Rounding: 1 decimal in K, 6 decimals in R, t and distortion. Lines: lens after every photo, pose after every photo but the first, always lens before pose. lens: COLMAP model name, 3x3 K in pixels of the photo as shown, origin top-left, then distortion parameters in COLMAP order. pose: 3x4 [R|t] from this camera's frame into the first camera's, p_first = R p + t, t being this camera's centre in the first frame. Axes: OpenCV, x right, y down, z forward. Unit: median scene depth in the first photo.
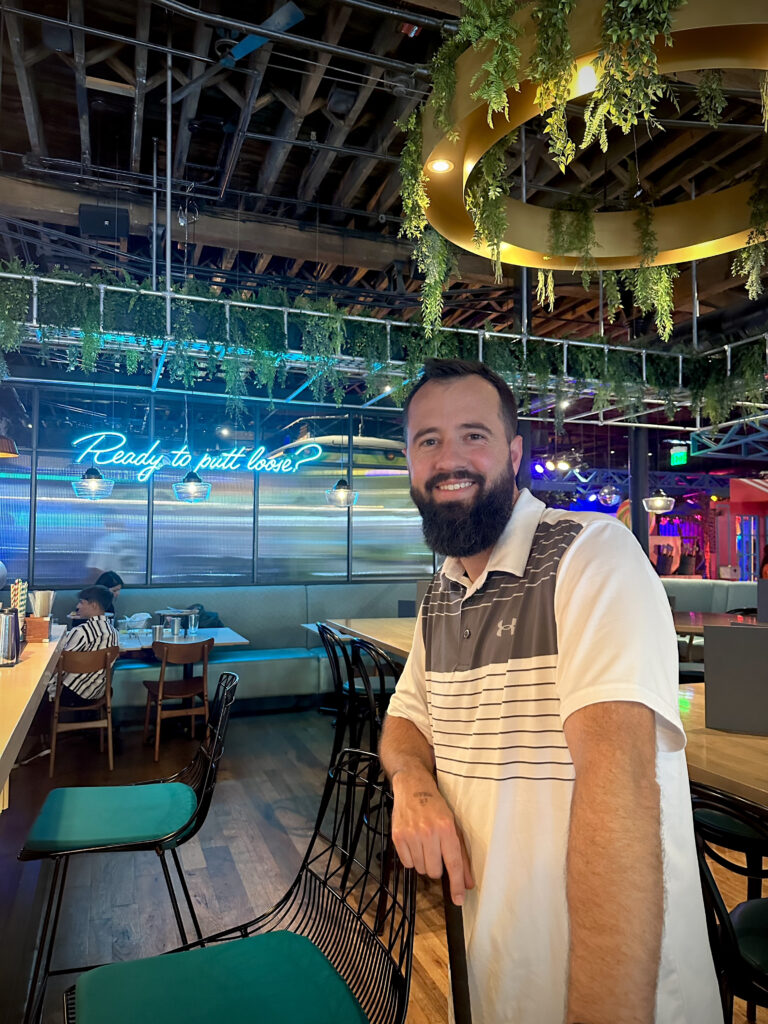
lens RADIAL K [[715.5, 0, 385.2], [0, 715.5, 512.4], [0, 0, 1]] dist [0.066385, -0.019150]
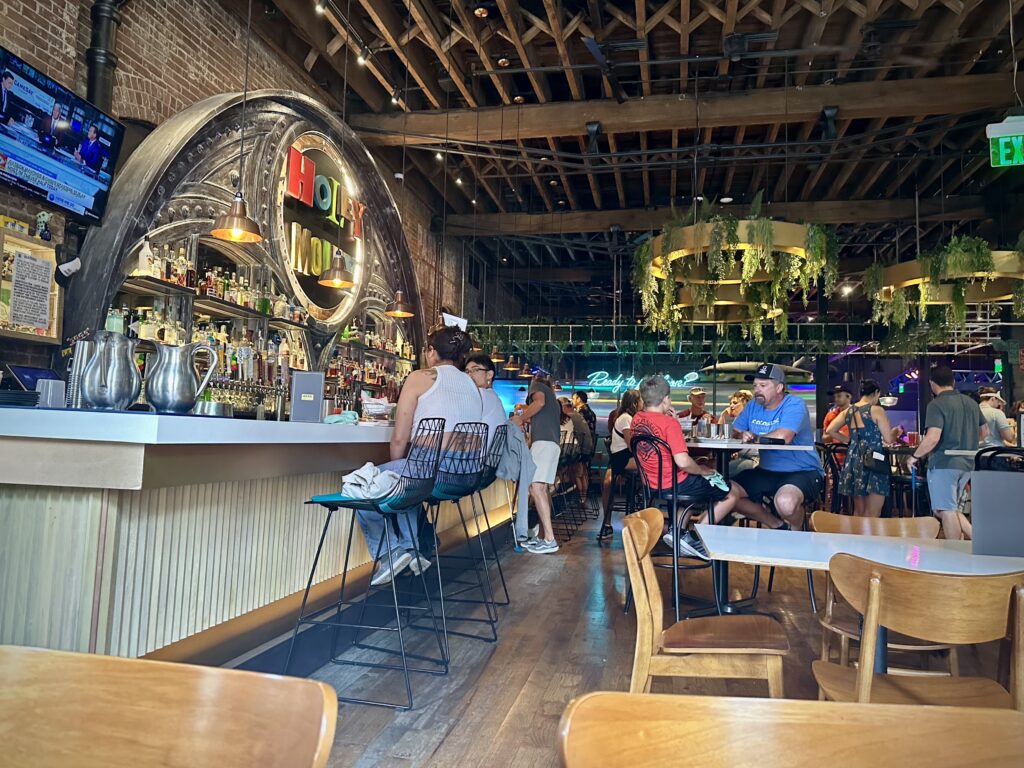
lens RADIAL K [[715.5, 0, 514.1], [0, 715.5, 381.8], [0, 0, 1]] dist [0.066385, -0.019150]
pose [[0.842020, -0.019757, -0.539085, 0.651393], [0.002811, 0.999476, -0.032239, -0.003448], [0.539439, 0.025630, 0.841634, -1.149385]]
